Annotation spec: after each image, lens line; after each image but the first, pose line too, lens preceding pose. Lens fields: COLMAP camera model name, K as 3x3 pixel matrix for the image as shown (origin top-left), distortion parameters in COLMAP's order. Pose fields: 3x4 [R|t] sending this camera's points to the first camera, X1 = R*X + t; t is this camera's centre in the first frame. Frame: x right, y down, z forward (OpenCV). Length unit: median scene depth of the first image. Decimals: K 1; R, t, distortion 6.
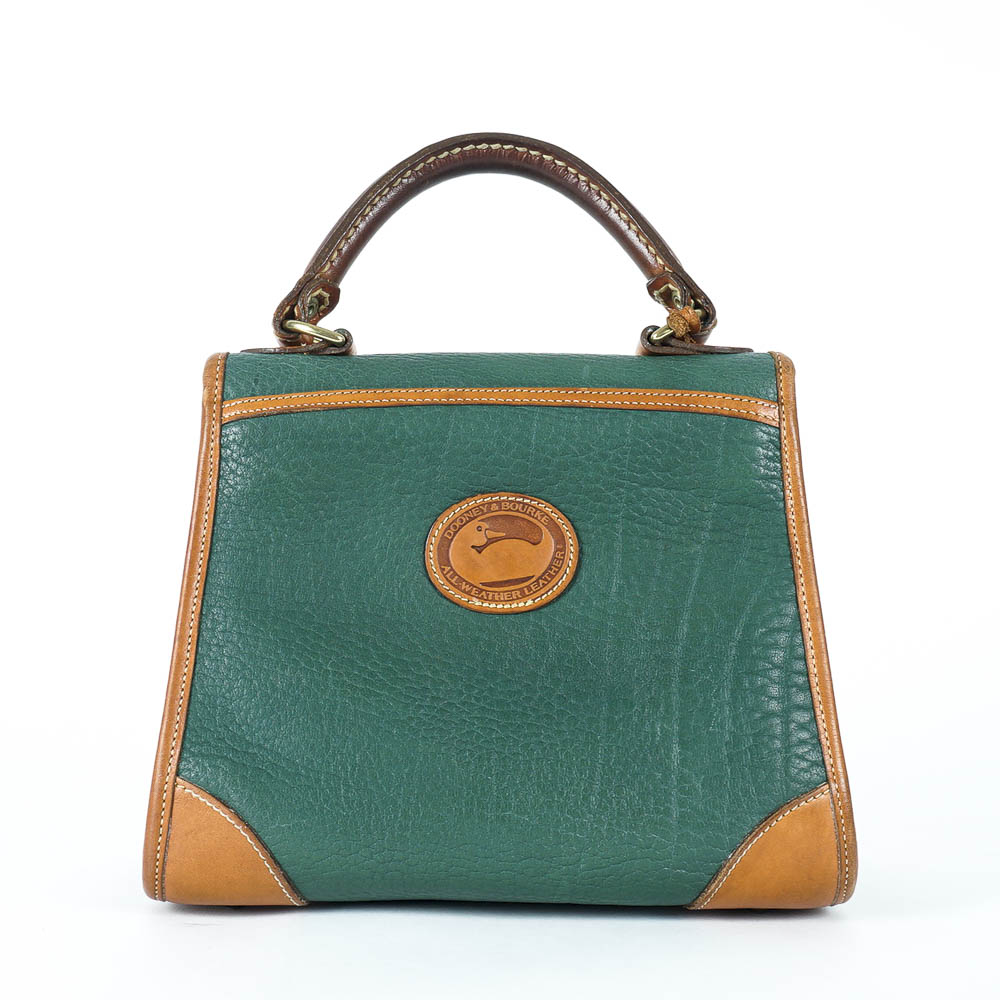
lens RADIAL K [[1911.0, 0, 499.5], [0, 1911.0, 499.4], [0, 0, 1]] dist [0.032406, 0.000000]
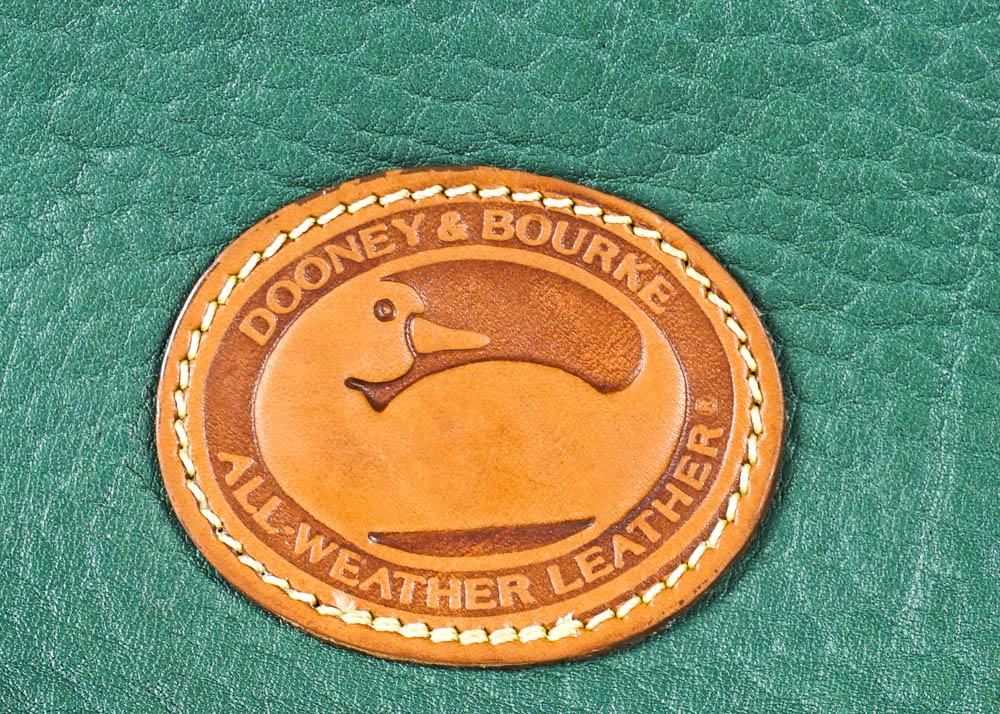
lens RADIAL K [[2229.5, 0, 500.2], [0, 2229.5, 359.0], [0, 0, 1]] dist [-0.003431, 0.000000]
pose [[0.995434, 0.073253, -0.061203, 0.022222], [-0.068085, 0.994252, 0.082631, -0.003118], [0.066905, -0.078086, 0.994699, 0.715932]]
